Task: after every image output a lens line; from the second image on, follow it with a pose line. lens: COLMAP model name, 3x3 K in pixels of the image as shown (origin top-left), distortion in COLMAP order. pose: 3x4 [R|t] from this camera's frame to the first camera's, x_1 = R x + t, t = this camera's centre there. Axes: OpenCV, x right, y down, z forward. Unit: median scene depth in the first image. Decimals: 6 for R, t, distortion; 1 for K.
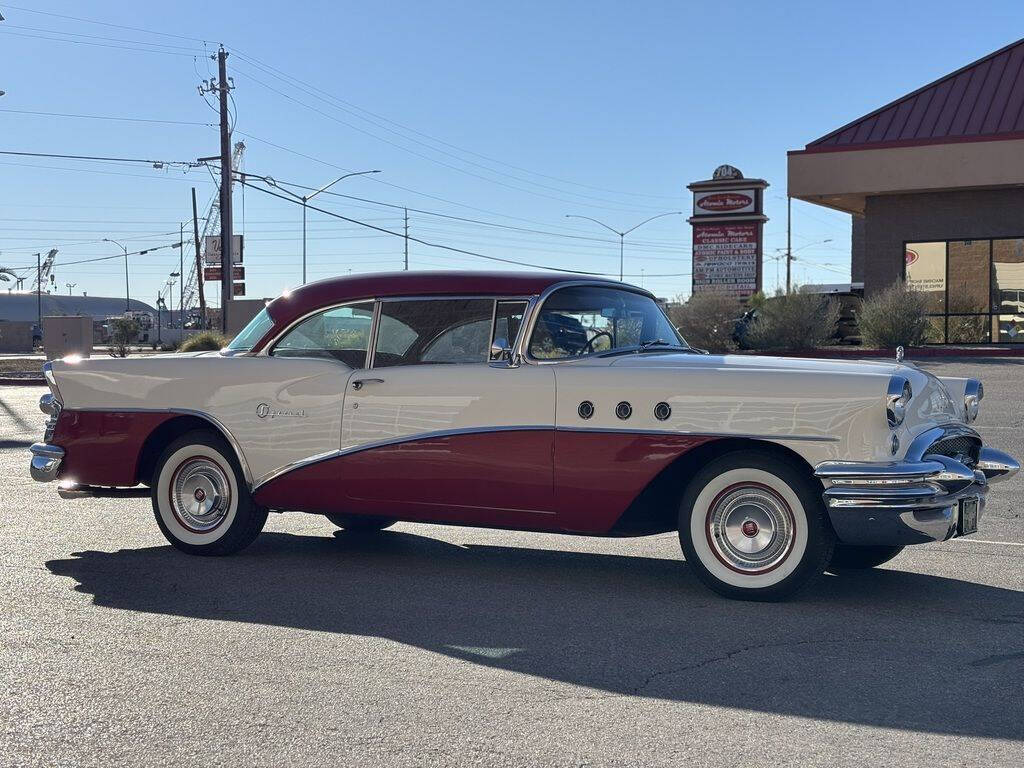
lens RADIAL K [[1518.4, 0, 515.8], [0, 1518.4, 388.5], [0, 0, 1]] dist [0.255263, -0.992038]
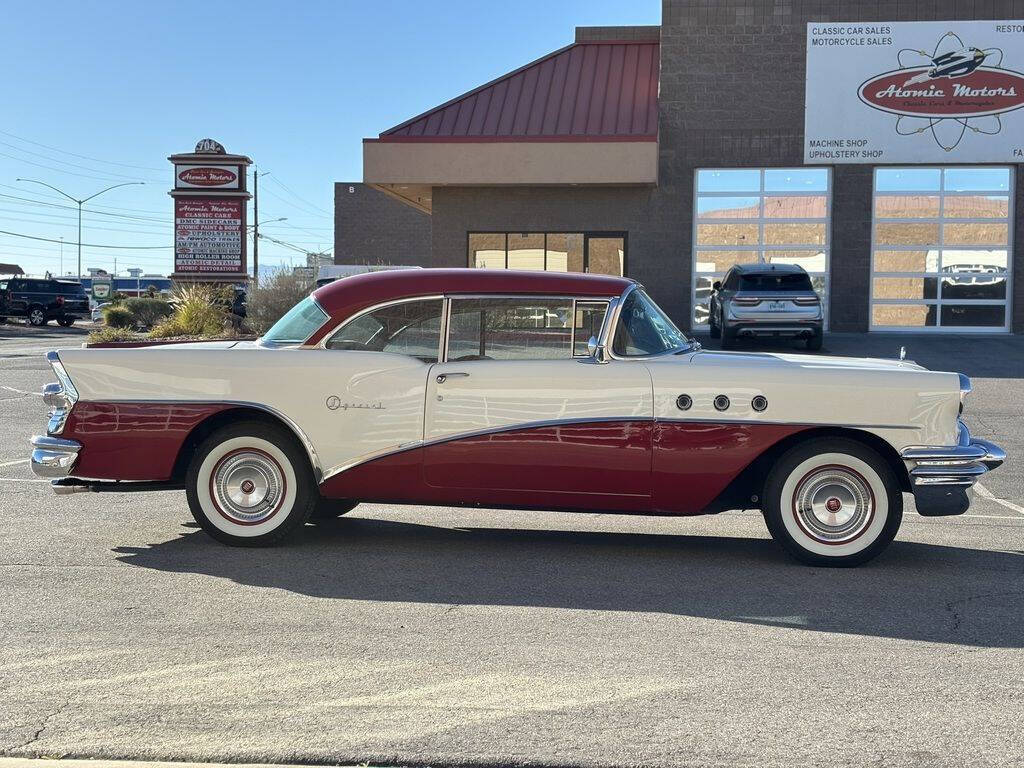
lens RADIAL K [[1518.4, 0, 515.8], [0, 1518.4, 388.5], [0, 0, 1]] dist [0.255263, -0.992038]
pose [[0.932330, 0.000612, 0.361609, -0.100898], [-0.006411, 0.999869, 0.014837, -0.002531], [-0.361552, -0.016152, 0.932212, 0.000758]]
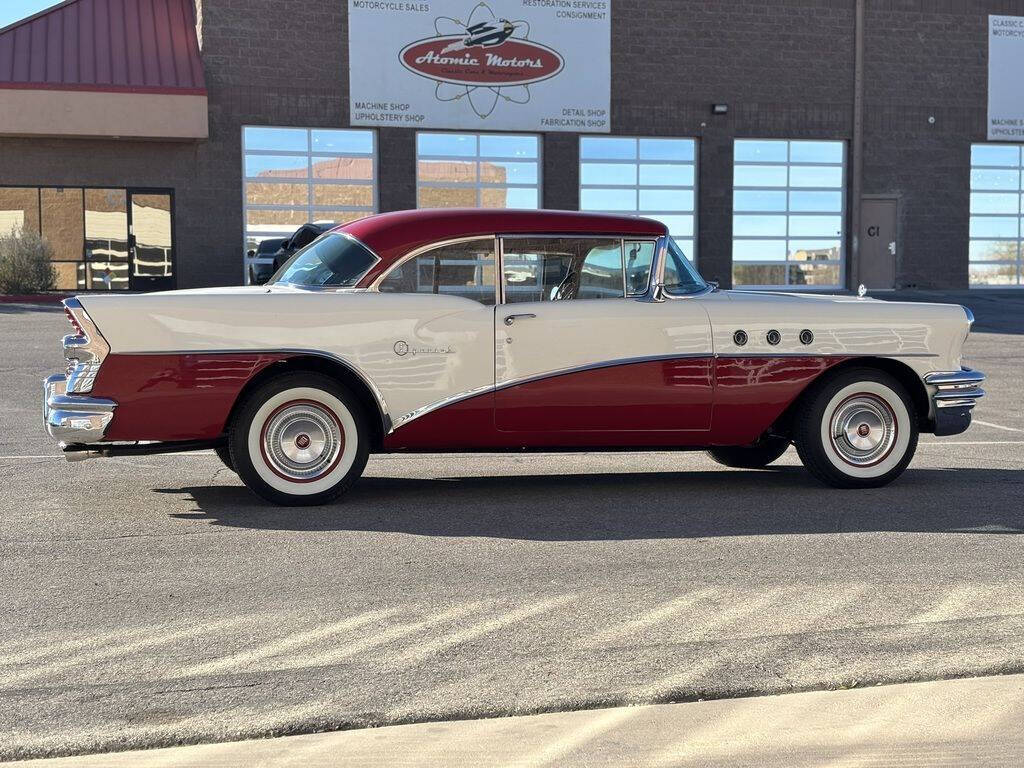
lens RADIAL K [[1518.4, 0, 515.8], [0, 1518.4, 388.5], [0, 0, 1]] dist [0.255263, -0.992038]
pose [[0.728441, -0.038507, 0.684026, -0.185823], [0.016563, 0.999117, 0.038606, 0.001042], [-0.684909, -0.016793, 0.728435, 0.058260]]
